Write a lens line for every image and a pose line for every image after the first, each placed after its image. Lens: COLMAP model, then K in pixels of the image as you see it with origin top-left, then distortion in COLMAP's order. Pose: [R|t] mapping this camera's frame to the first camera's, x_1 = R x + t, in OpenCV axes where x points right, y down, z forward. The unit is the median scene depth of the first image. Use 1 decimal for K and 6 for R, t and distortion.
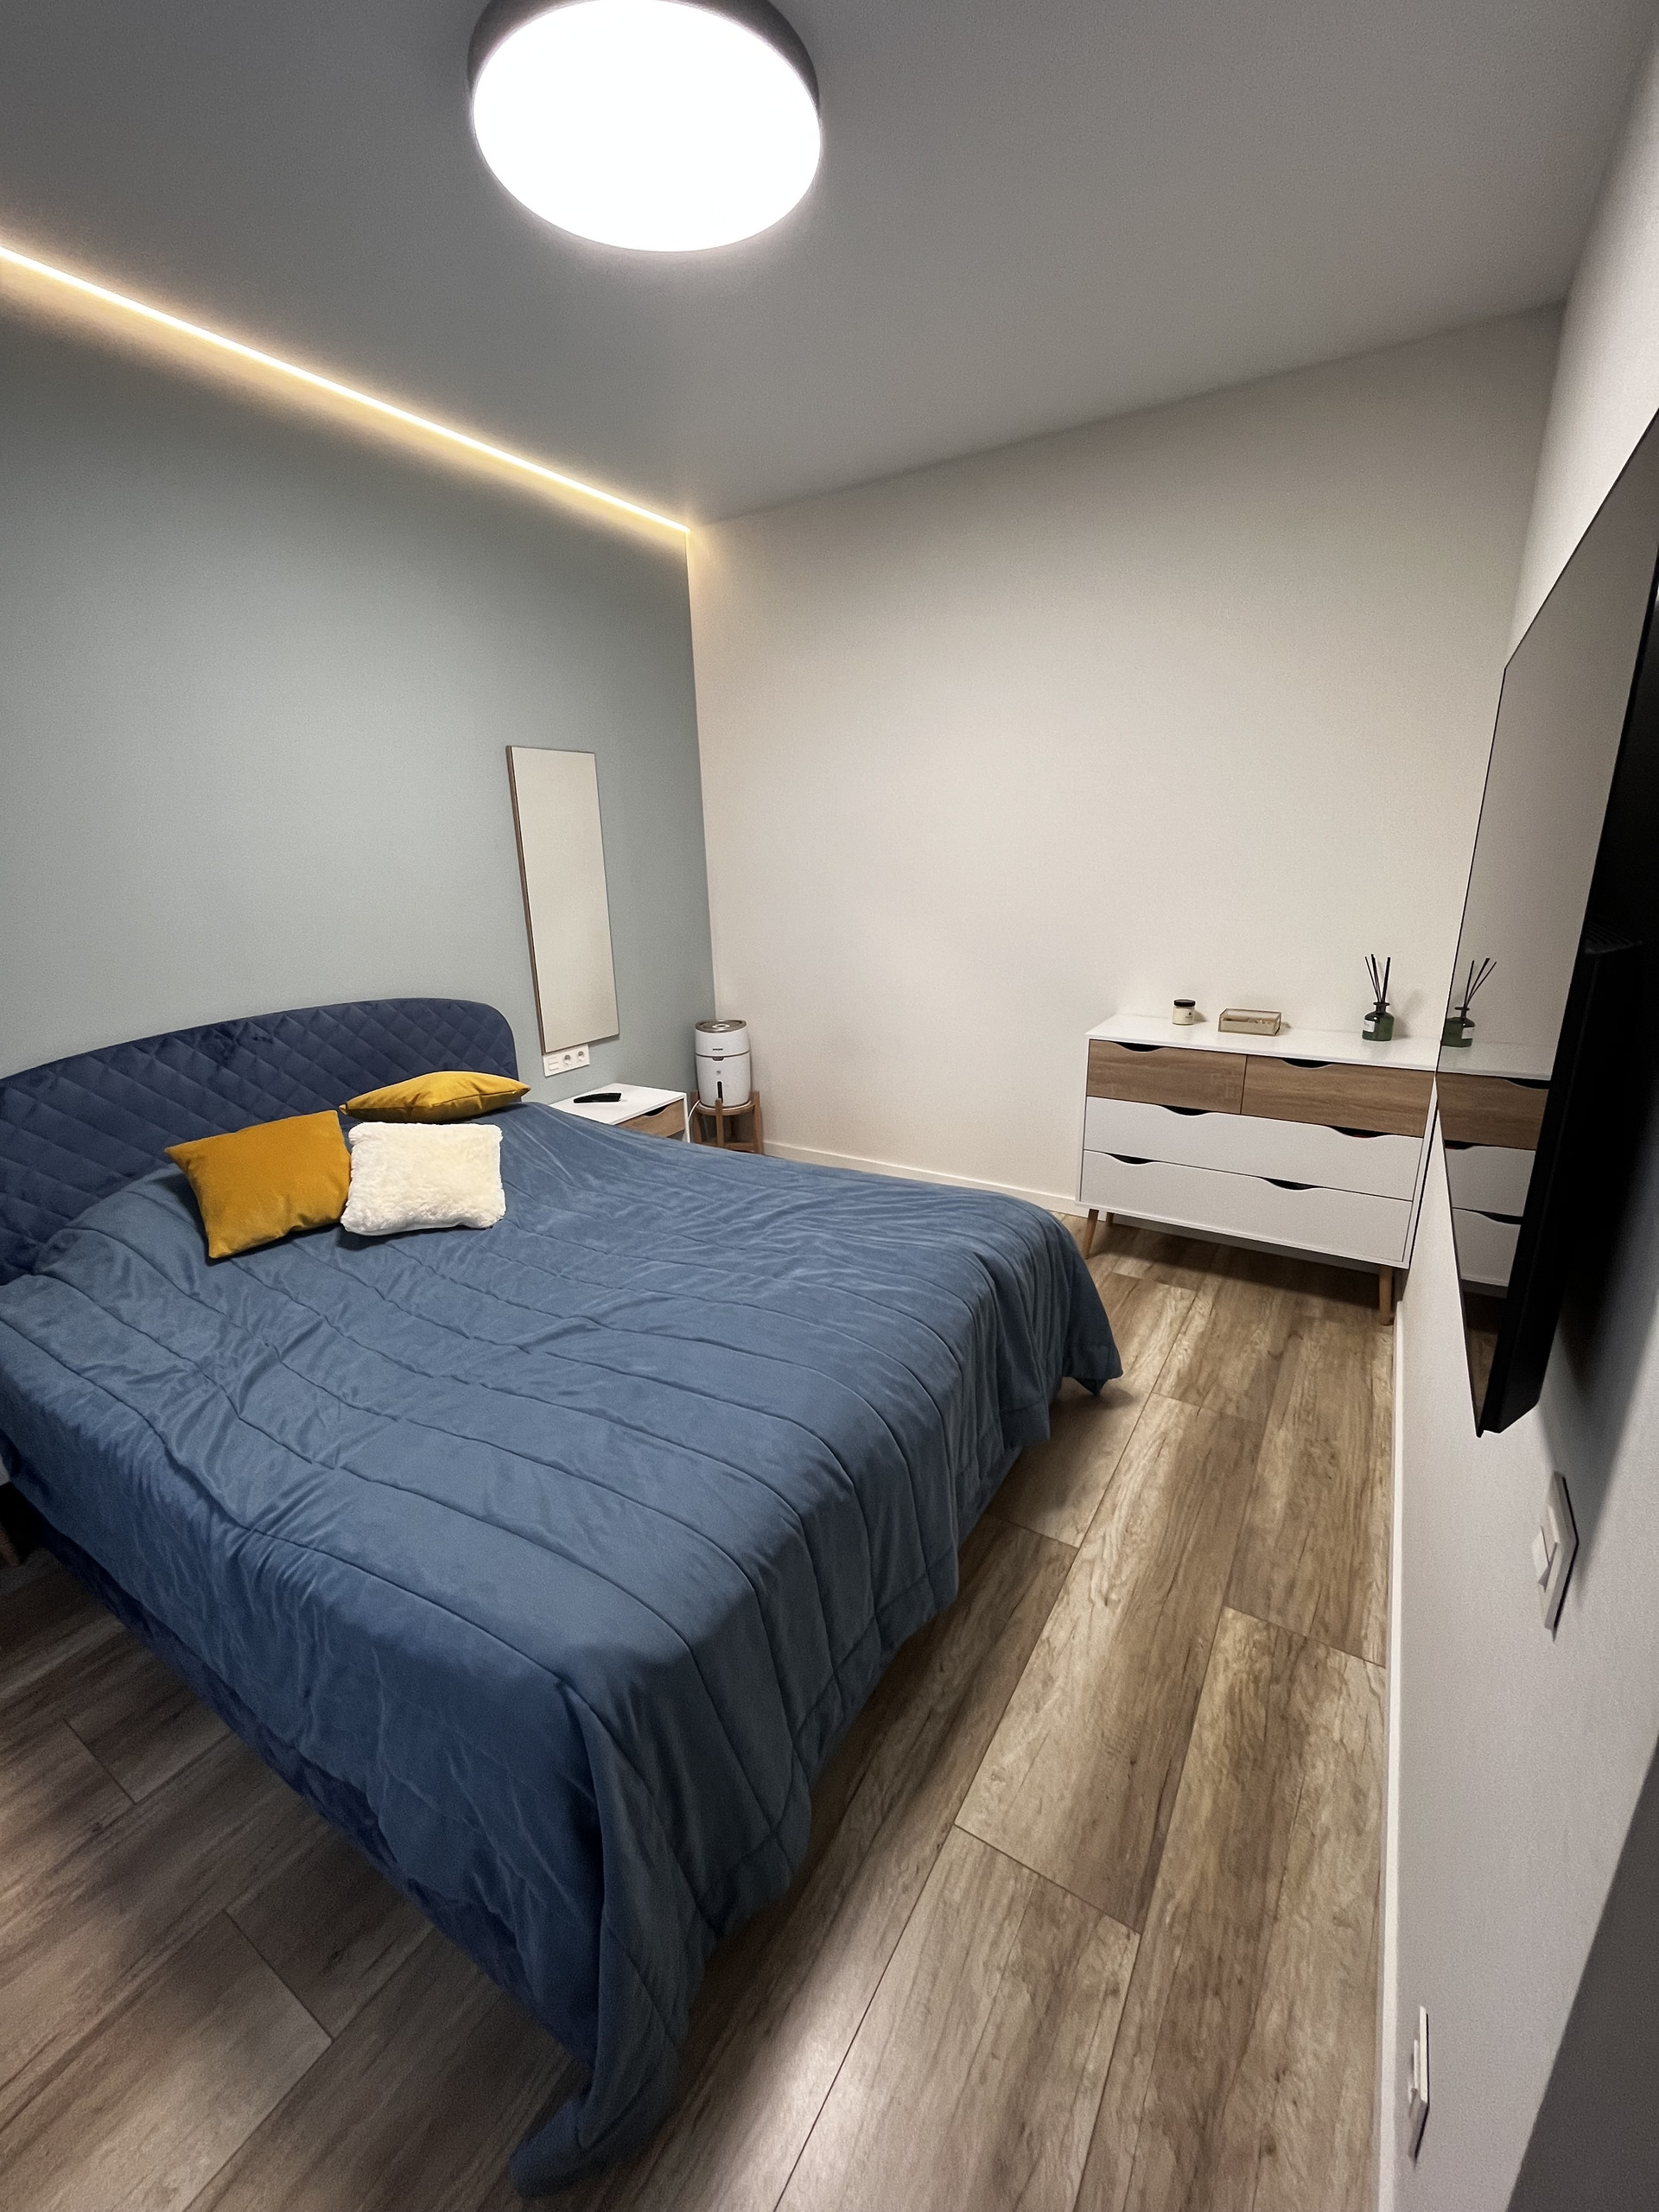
lens RADIAL K [[890.5, 0, 829.5], [0, 890.5, 1106.0], [0, 0, 1]] dist [-0.003306, 0.000320]
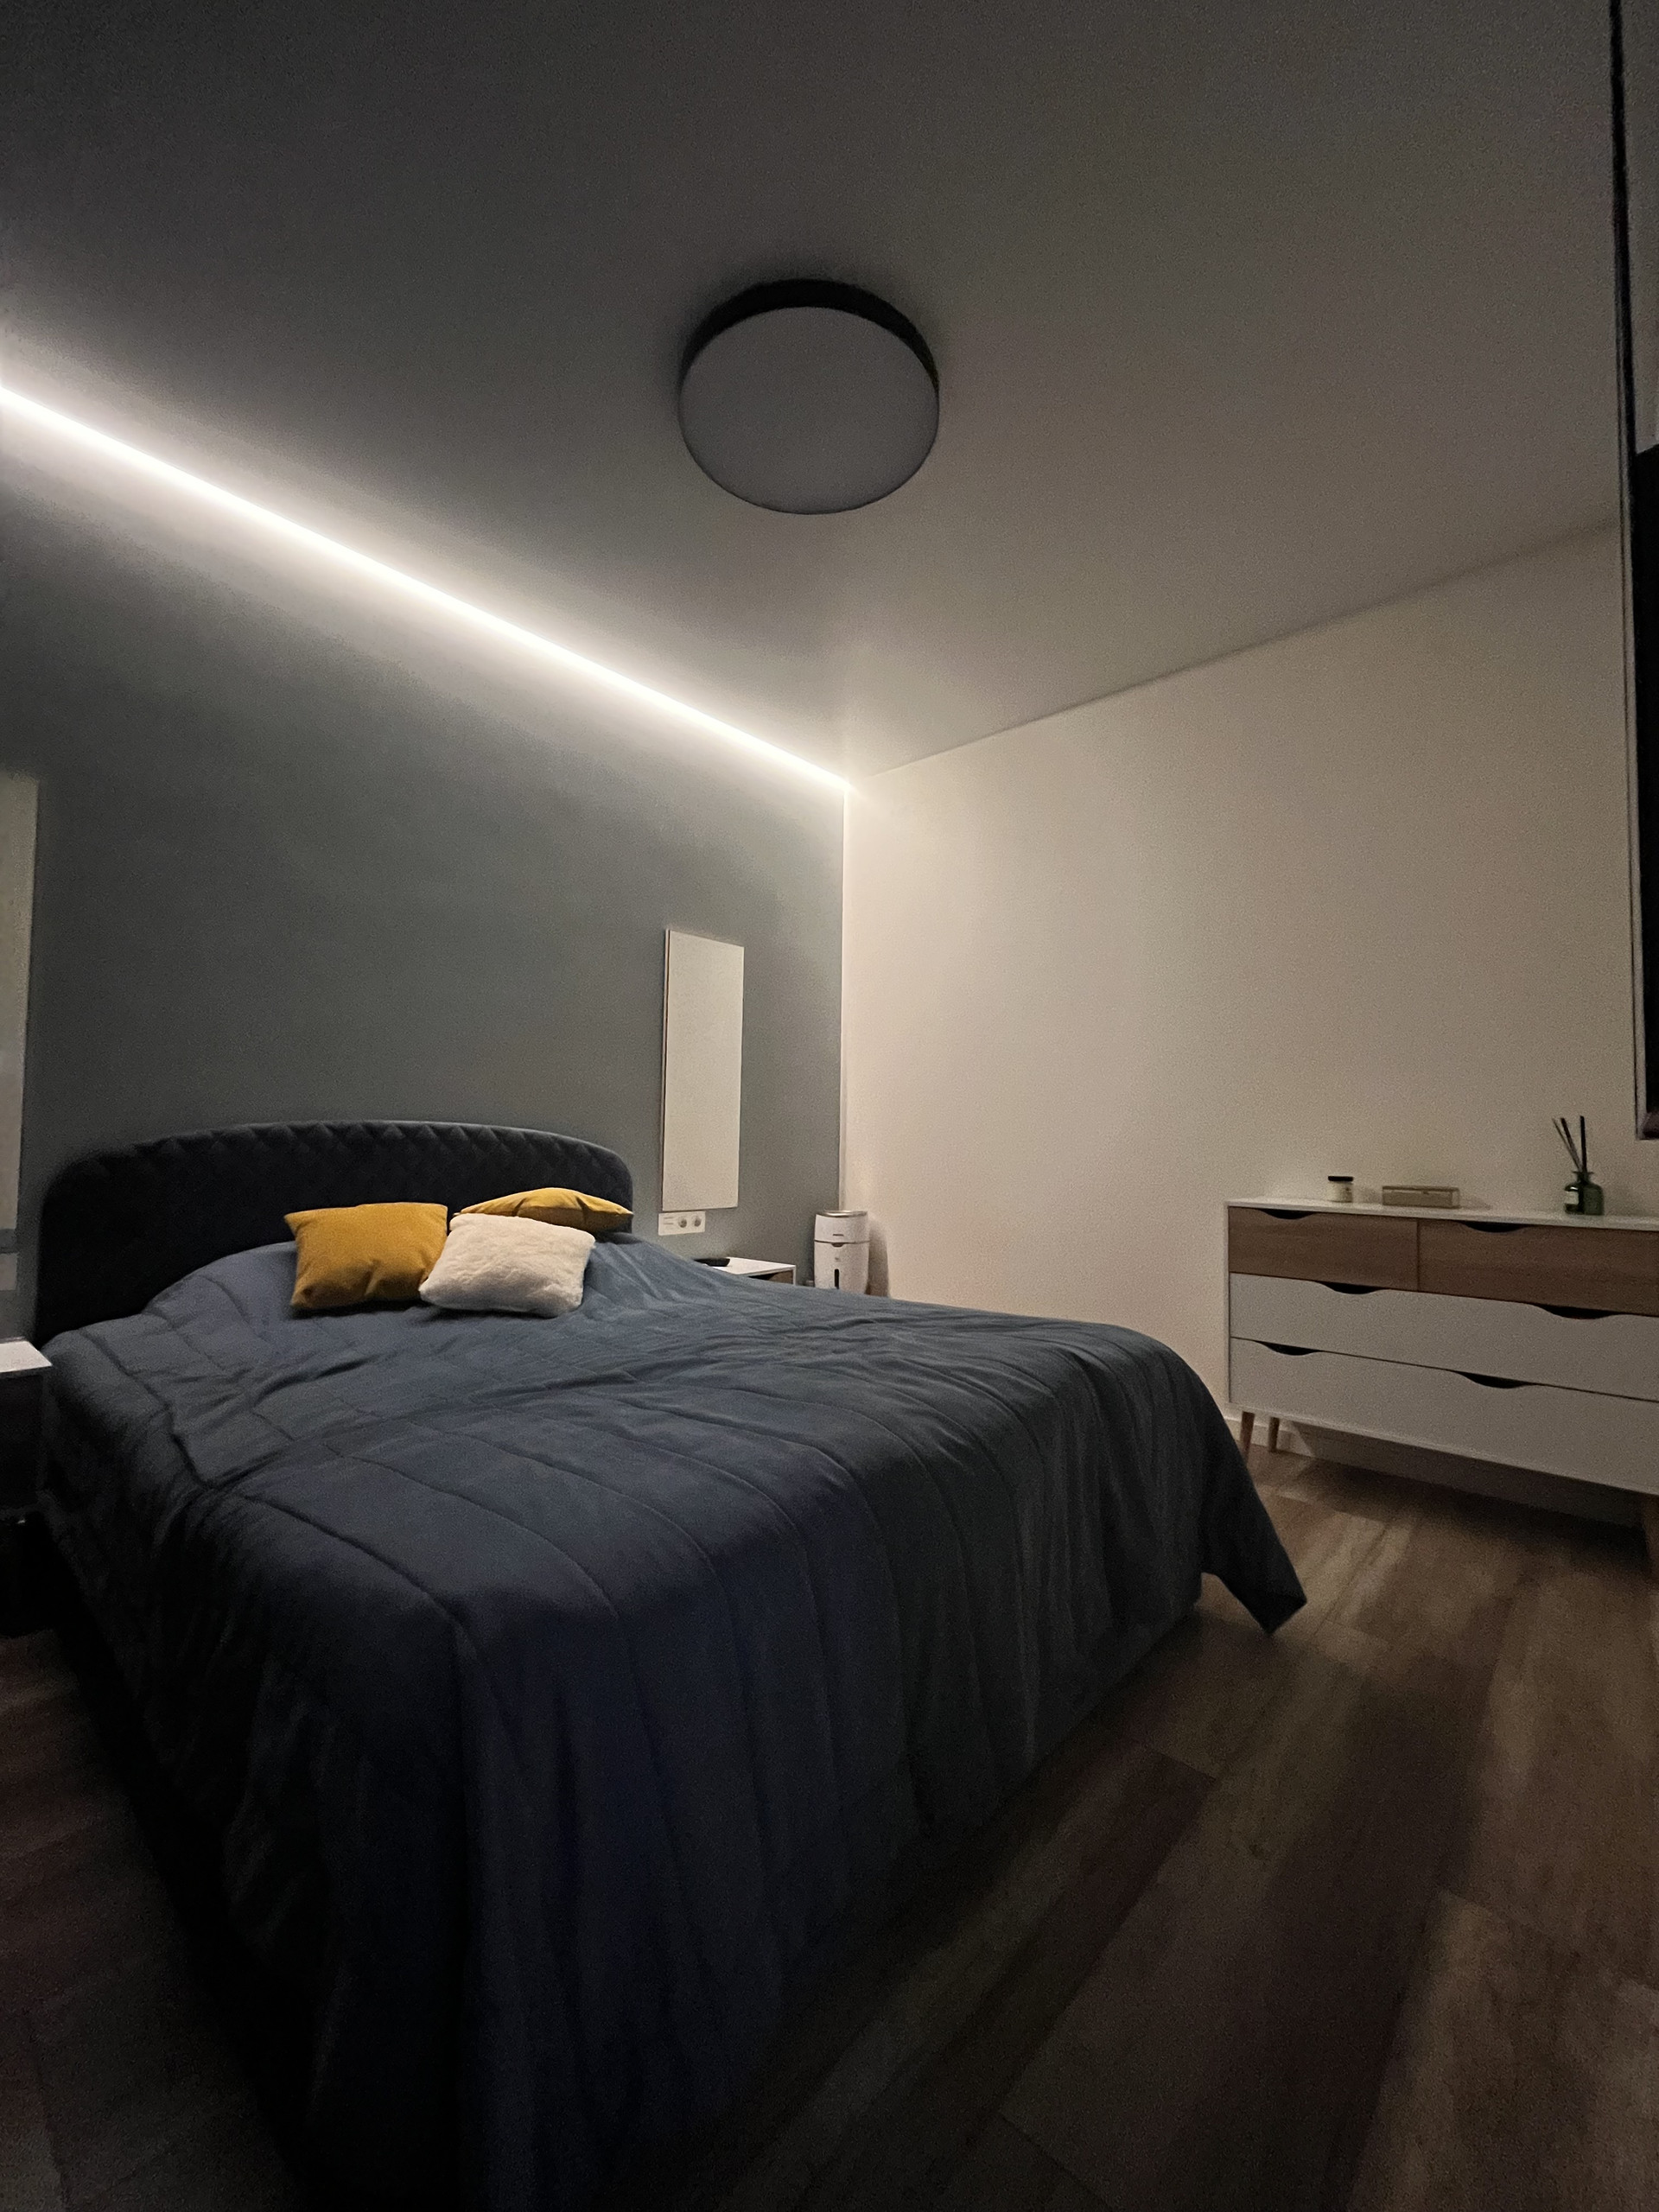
lens RADIAL K [[895.6, 0, 837.1], [0, 895.6, 1113.5], [0, 0, 1]] dist [-0.001792, -0.000151]
pose [[0.984087, 0.033715, -0.174462, 0.083194], [-0.088920, 0.943494, -0.319236, 0.243256], [0.153841, 0.329669, 0.931478, 0.088918]]
